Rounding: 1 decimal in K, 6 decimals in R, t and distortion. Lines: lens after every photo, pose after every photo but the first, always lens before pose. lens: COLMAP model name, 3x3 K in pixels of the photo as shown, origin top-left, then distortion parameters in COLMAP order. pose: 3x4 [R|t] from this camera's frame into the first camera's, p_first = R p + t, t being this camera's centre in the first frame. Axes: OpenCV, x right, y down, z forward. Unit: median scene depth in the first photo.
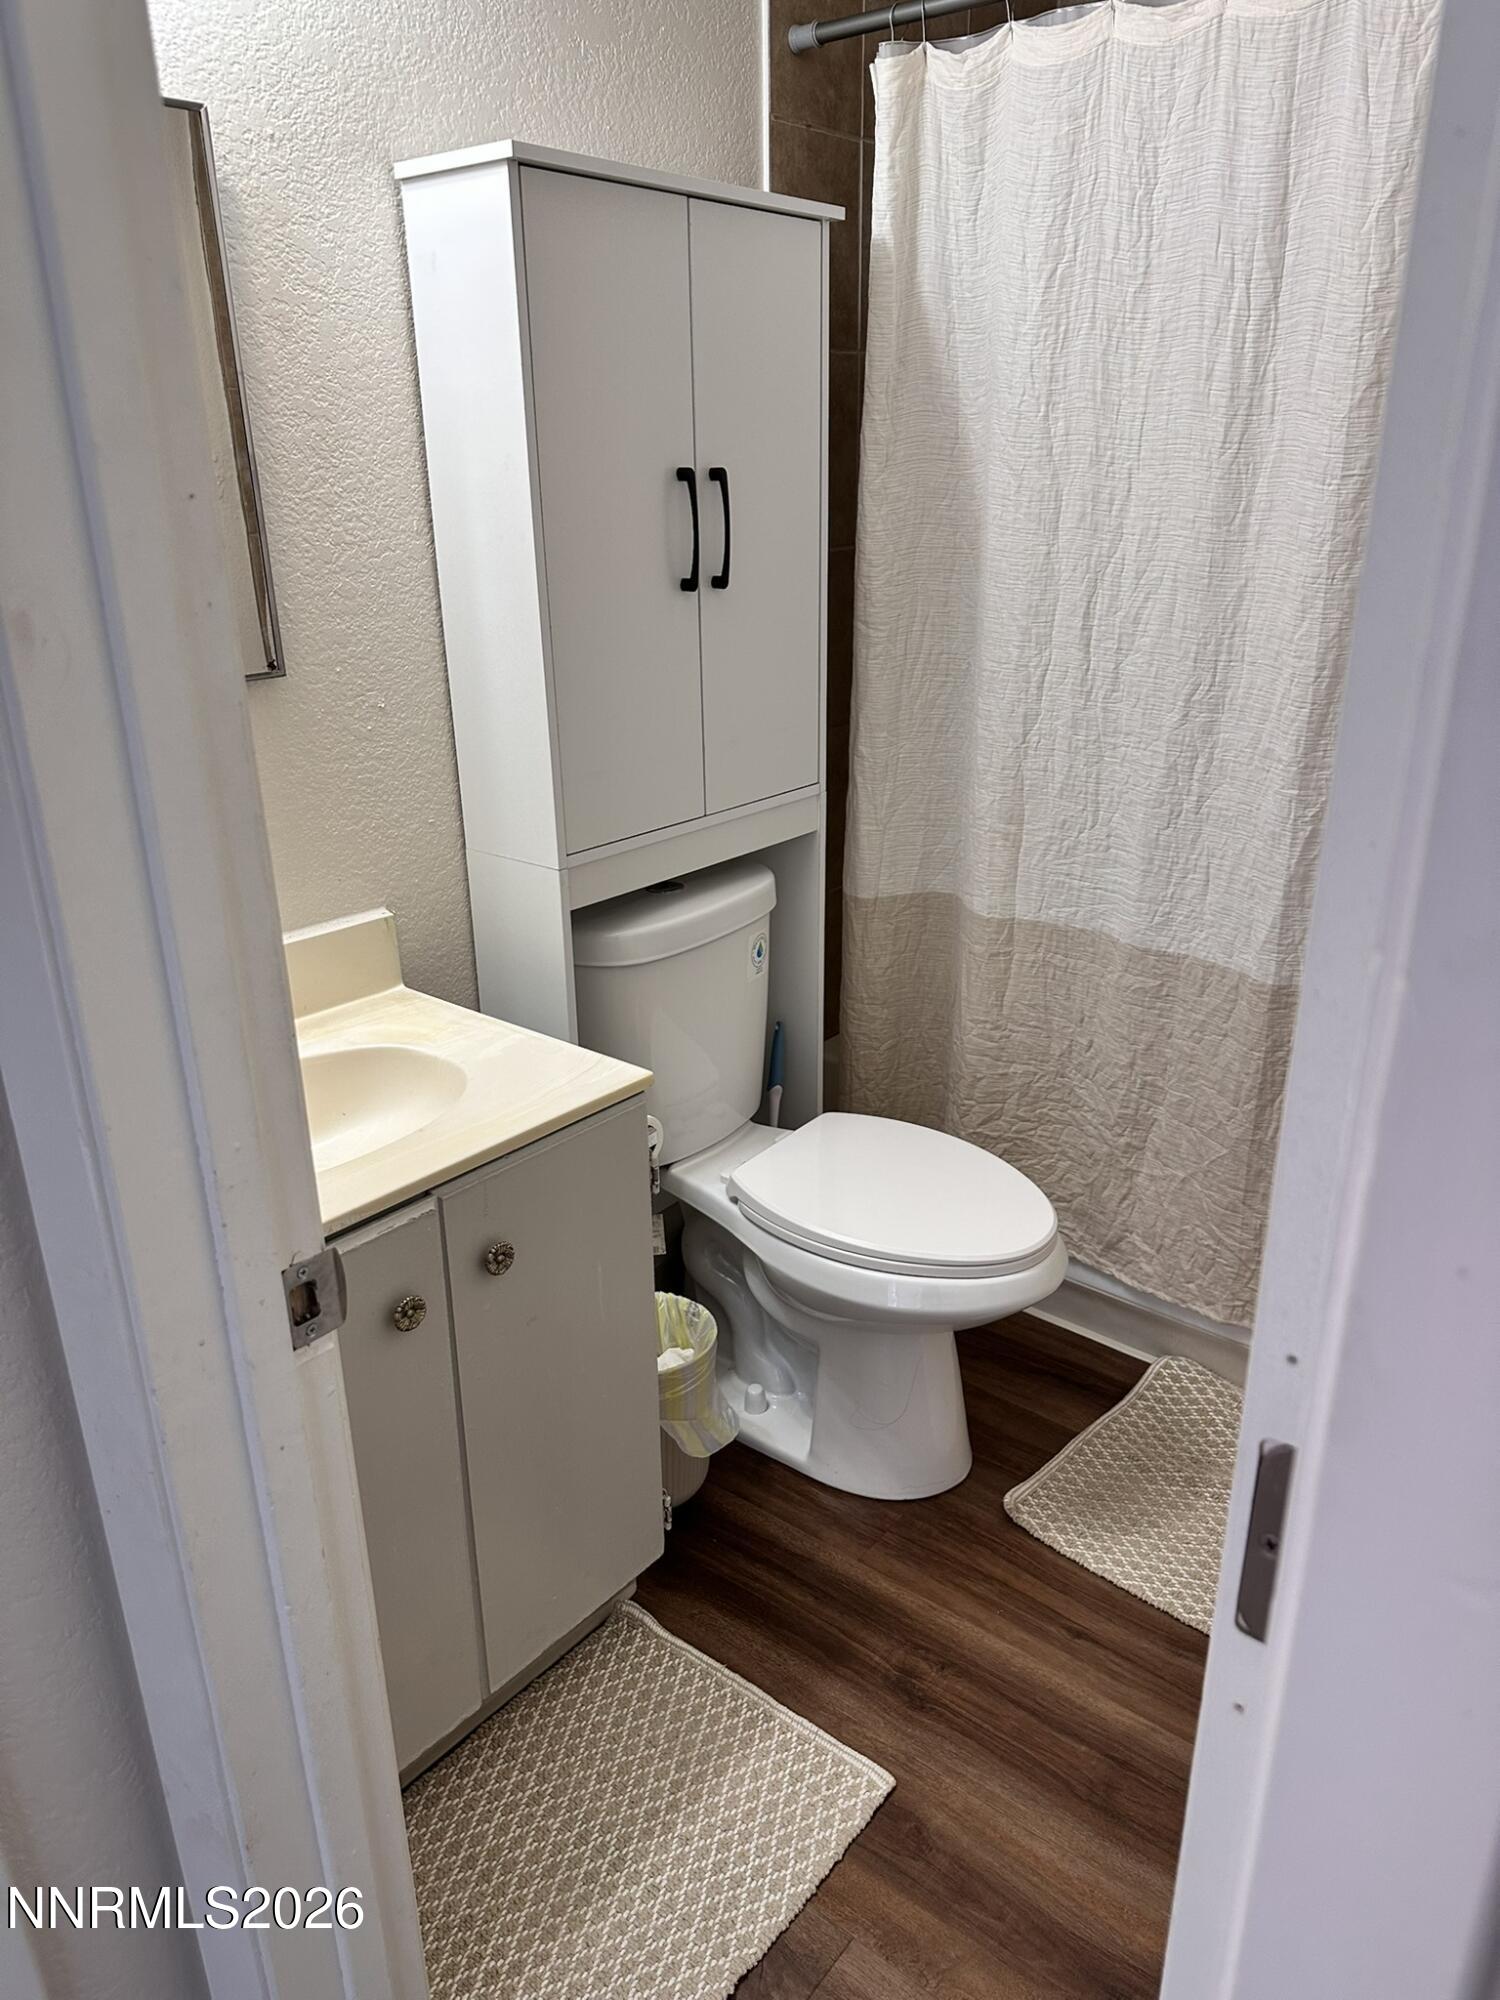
lens RADIAL K [[1413.6, 0, 749.2], [0, 1413.6, 1000.5], [0, 0, 1]] dist [0.032274, -0.007096]
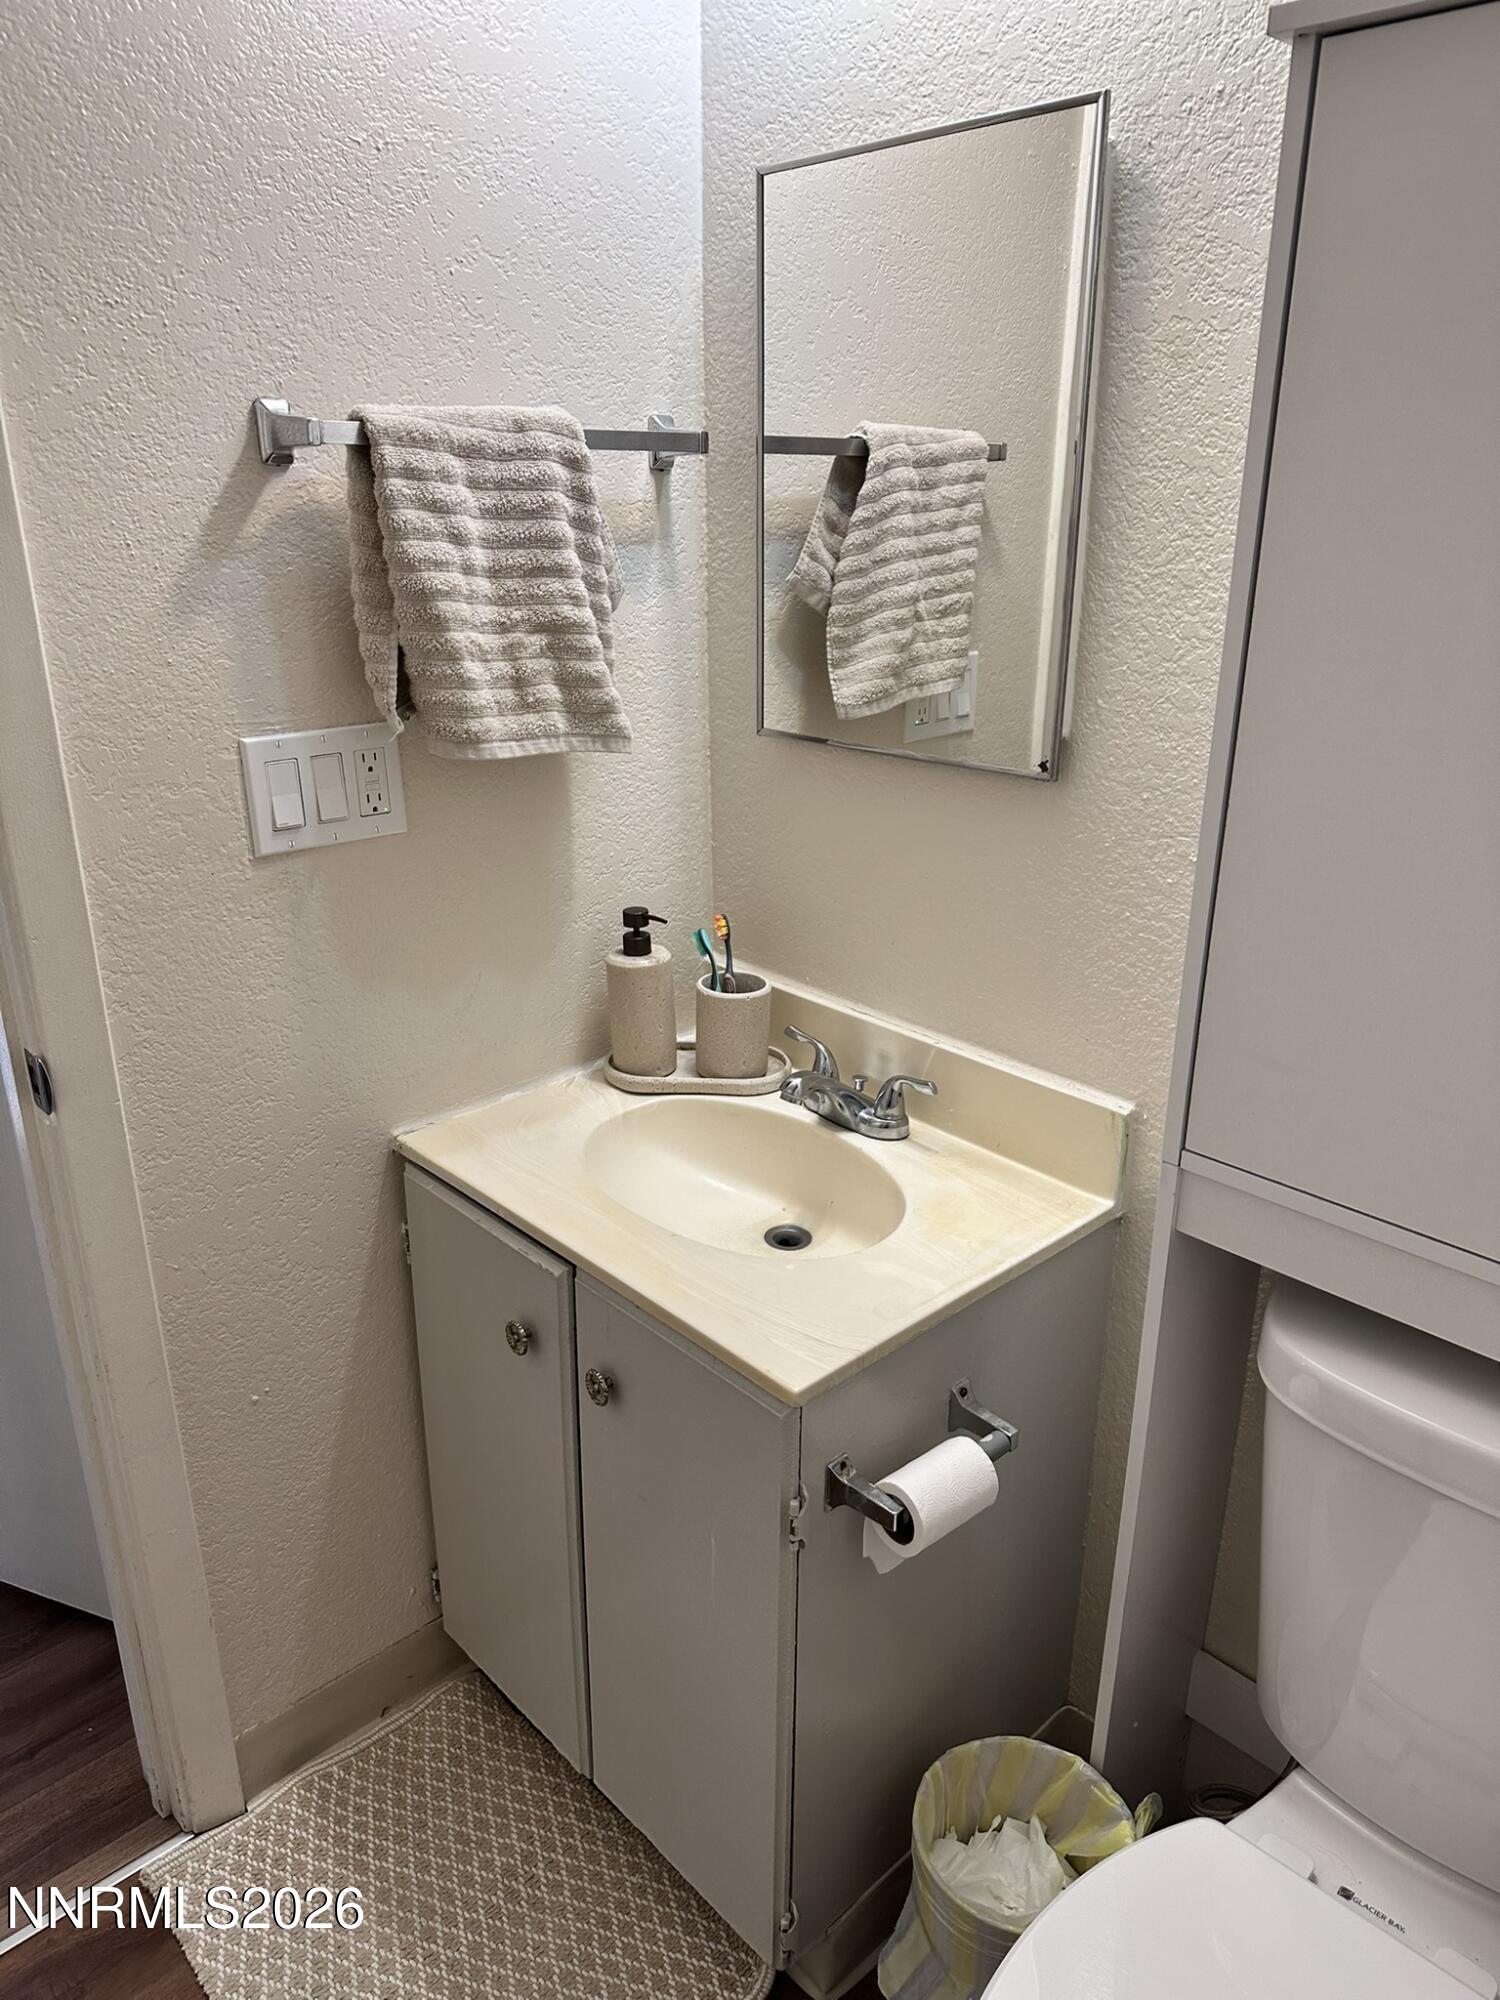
lens RADIAL K [[1413.6, 0, 749.5], [0, 1413.6, 1007.0], [0, 0, 1]] dist [0.032274, -0.007096]
pose [[-0.103736, 0.369398, -0.923463, 0.514602], [-0.363766, 0.850054, 0.380896, -0.372569], [0.925696, 0.375438, 0.046193, 0.862568]]
